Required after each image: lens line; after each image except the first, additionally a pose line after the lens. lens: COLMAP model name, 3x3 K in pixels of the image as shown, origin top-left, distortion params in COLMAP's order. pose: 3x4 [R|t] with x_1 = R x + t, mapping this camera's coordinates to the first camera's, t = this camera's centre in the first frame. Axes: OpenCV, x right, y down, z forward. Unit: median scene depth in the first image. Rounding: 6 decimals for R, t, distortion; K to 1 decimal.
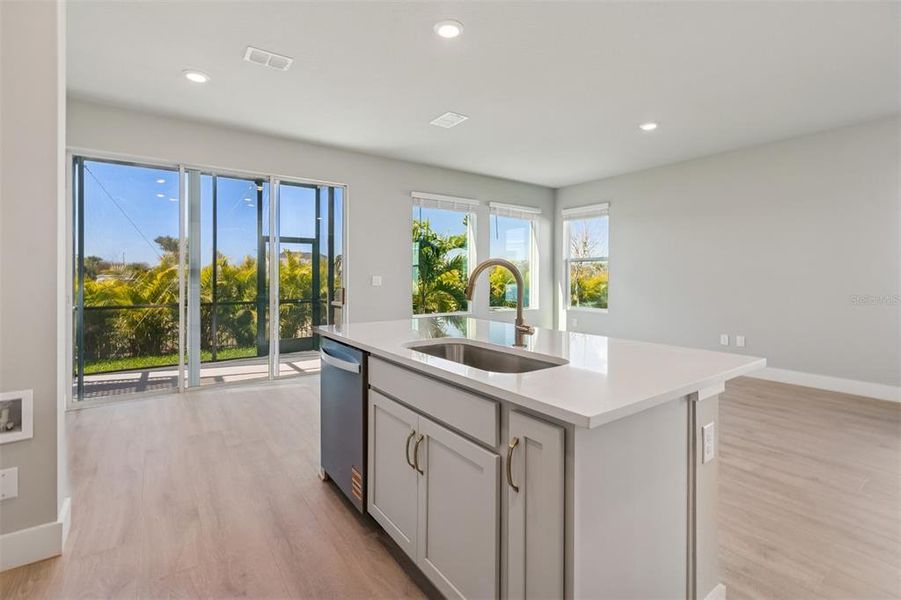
lens RADIAL K [[405.2, 0, 445.3], [0, 405.2, 276.9], [0, 0, 1]] dist [0.003544, -0.000937]
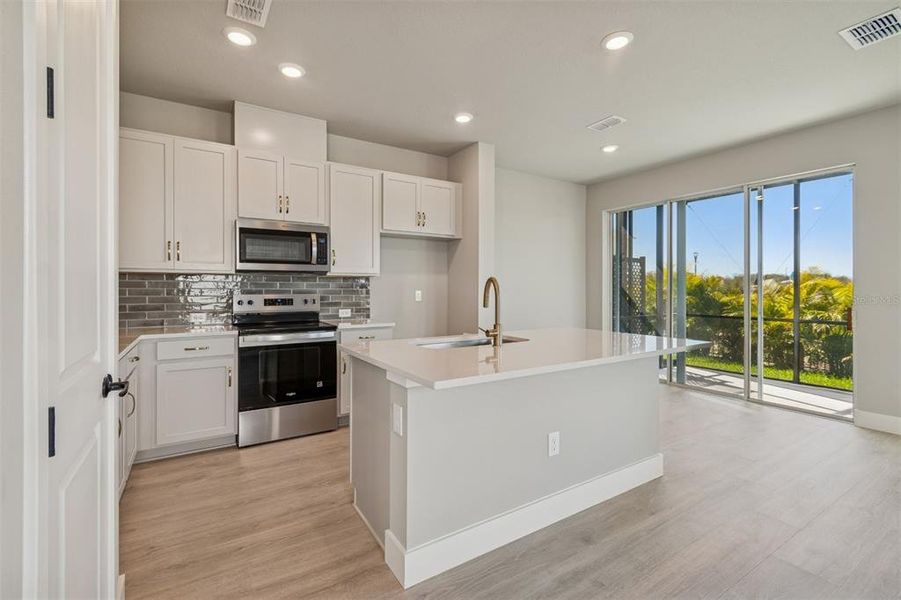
lens RADIAL K [[405.2, 0, 448.7], [0, 405.2, 289.3], [0, 0, 1]] dist [0.003544, -0.000937]
pose [[-0.040479, 0.001410, -0.999179, 0.376926], [-0.003729, 0.999992, 0.001562, -0.003059], [0.999173, 0.003789, -0.040474, 0.238885]]
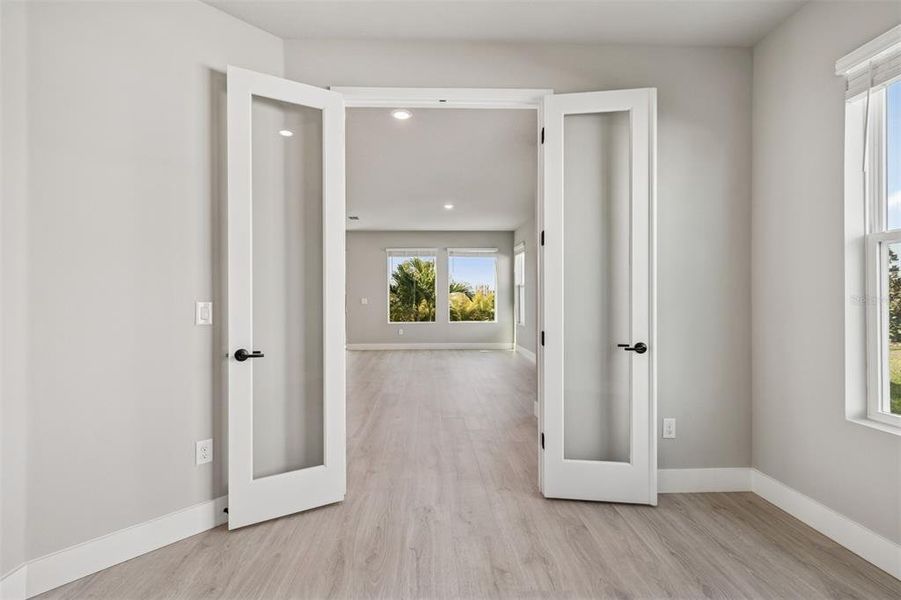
lens RADIAL K [[405.2, 0, 451.3], [0, 405.2, 296.0], [0, 0, 1]] dist [0.003544, -0.000937]
pose [[0.844699, -0.006358, -0.535204, 0.871224], [0.004948, 0.999979, -0.004070, -0.003433], [0.535219, 0.000790, 0.844713, -0.235180]]
